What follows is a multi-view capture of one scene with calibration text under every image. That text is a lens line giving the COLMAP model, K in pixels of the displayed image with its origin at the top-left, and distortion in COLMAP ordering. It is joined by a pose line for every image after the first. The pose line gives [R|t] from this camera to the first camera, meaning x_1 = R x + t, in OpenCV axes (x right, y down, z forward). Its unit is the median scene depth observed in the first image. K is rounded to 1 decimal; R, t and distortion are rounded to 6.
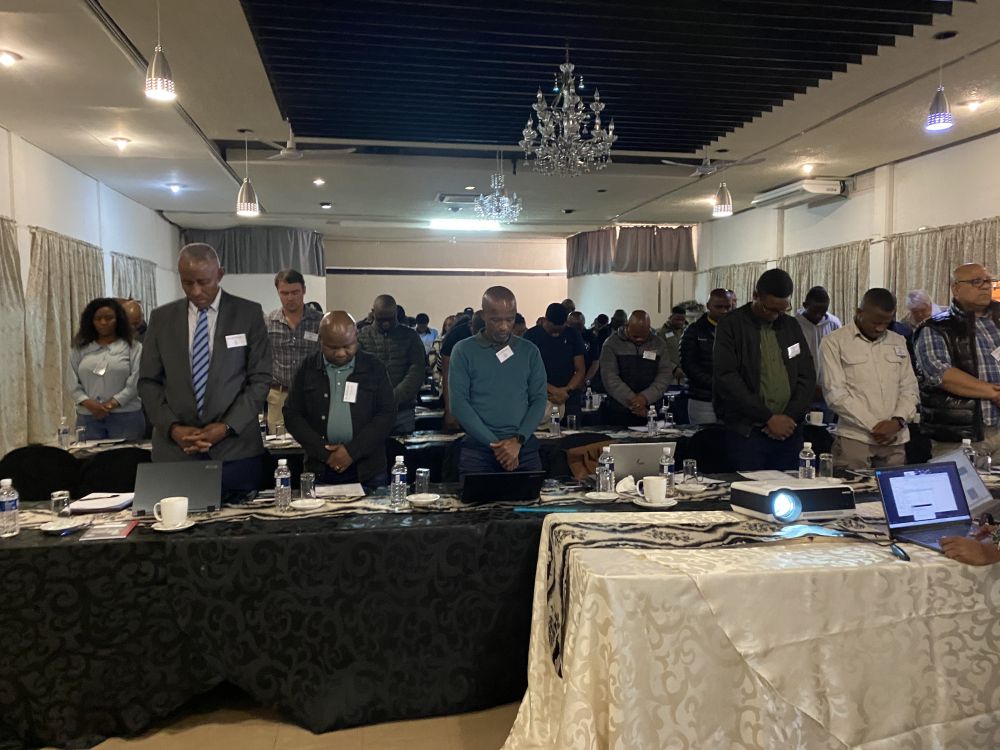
lens RADIAL K [[760.5, 0, 508.3], [0, 760.5, 368.6], [0, 0, 1]] dist [0.038124, -0.038578]
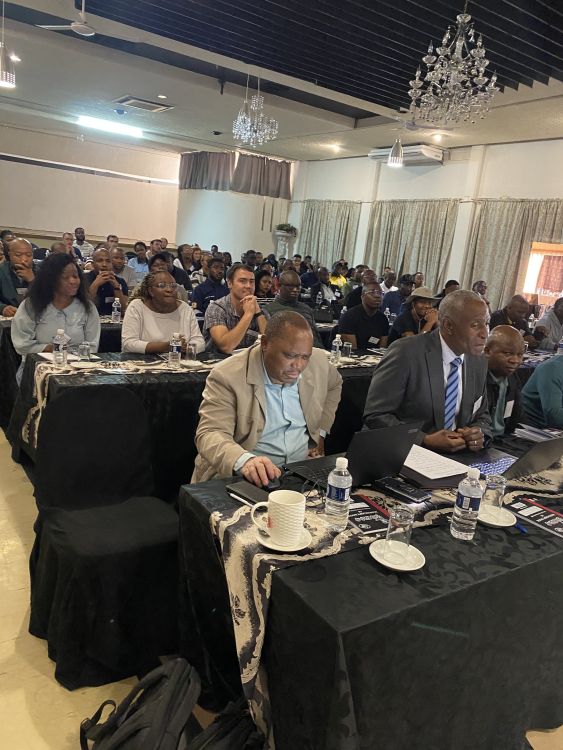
lens RADIAL K [[570.4, 0, 276.9], [0, 570.4, 376.5], [0, 0, 1]] dist [0.038124, -0.038578]
pose [[0.912290, 0.010132, 0.409419, -0.316699], [-0.090112, 0.980161, 0.176536, -0.008898], [-0.399508, -0.197946, 0.895104, 0.172711]]
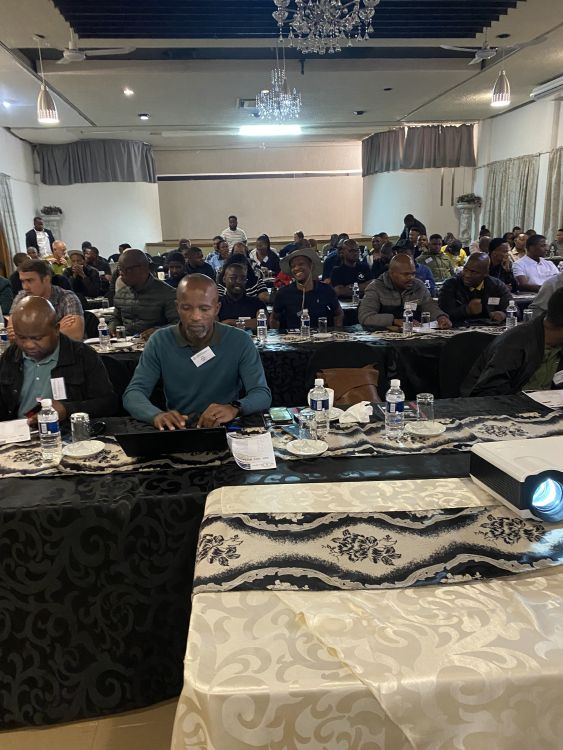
lens RADIAL K [[570.4, 0, 281.6], [0, 570.4, 380.5], [0, 0, 1]] dist [0.038124, -0.038578]
pose [[0.996713, -0.006239, -0.080777, 0.050424], [0.023251, 0.977117, 0.211428, -0.008069], [0.077610, -0.212611, 0.974050, 0.152187]]
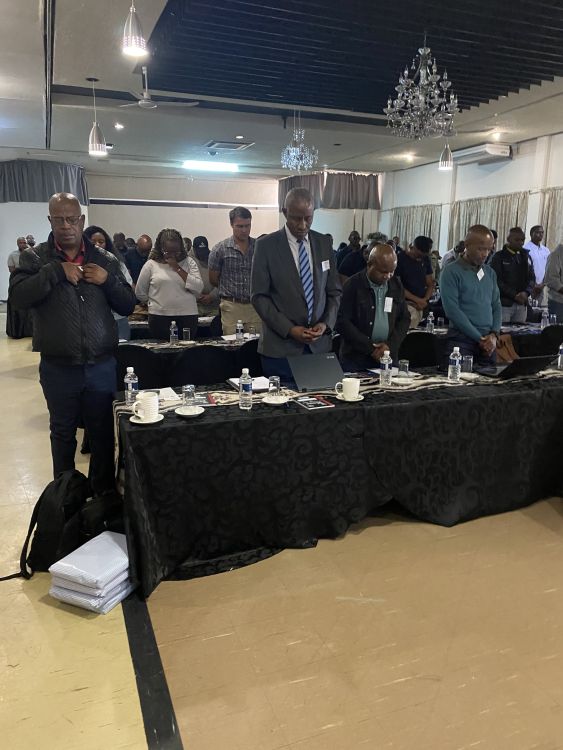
lens RADIAL K [[570.4, 0, 286.9], [0, 570.4, 379.1], [0, 0, 1]] dist [0.038124, -0.038578]
pose [[0.980909, -0.029910, 0.192151, -0.230182], [-0.002765, 0.985855, 0.167576, -0.002322], [-0.194446, -0.164908, 0.966952, -0.000564]]
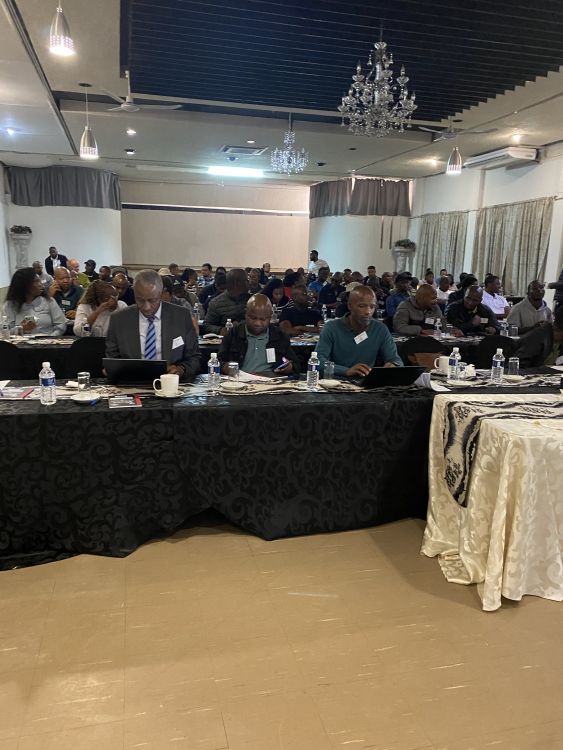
lens RADIAL K [[570.4, 0, 276.1], [0, 570.4, 380.5], [0, 0, 1]] dist [0.038124, -0.038578]
pose [[0.997293, 0.015172, 0.071941, -0.097395], [-0.026417, 0.987078, 0.158050, 0.002311], [-0.068614, -0.159522, 0.984807, -0.002721]]
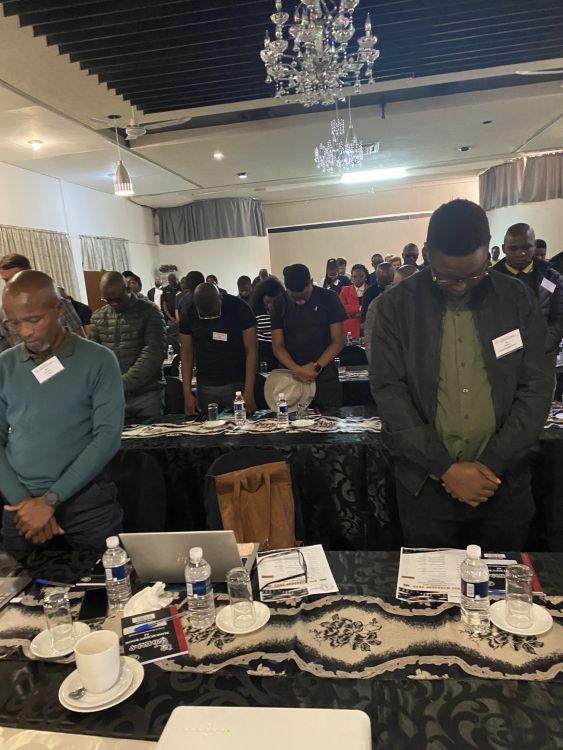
lens RADIAL K [[570.4, 0, 276.5], [0, 570.4, 380.3], [0, 0, 1]] dist [0.038124, -0.038578]
pose [[0.944162, -0.015089, -0.329136, 0.148128], [0.062681, 0.988933, 0.134470, -0.027249], [0.323465, -0.147592, 0.934659, 0.230986]]
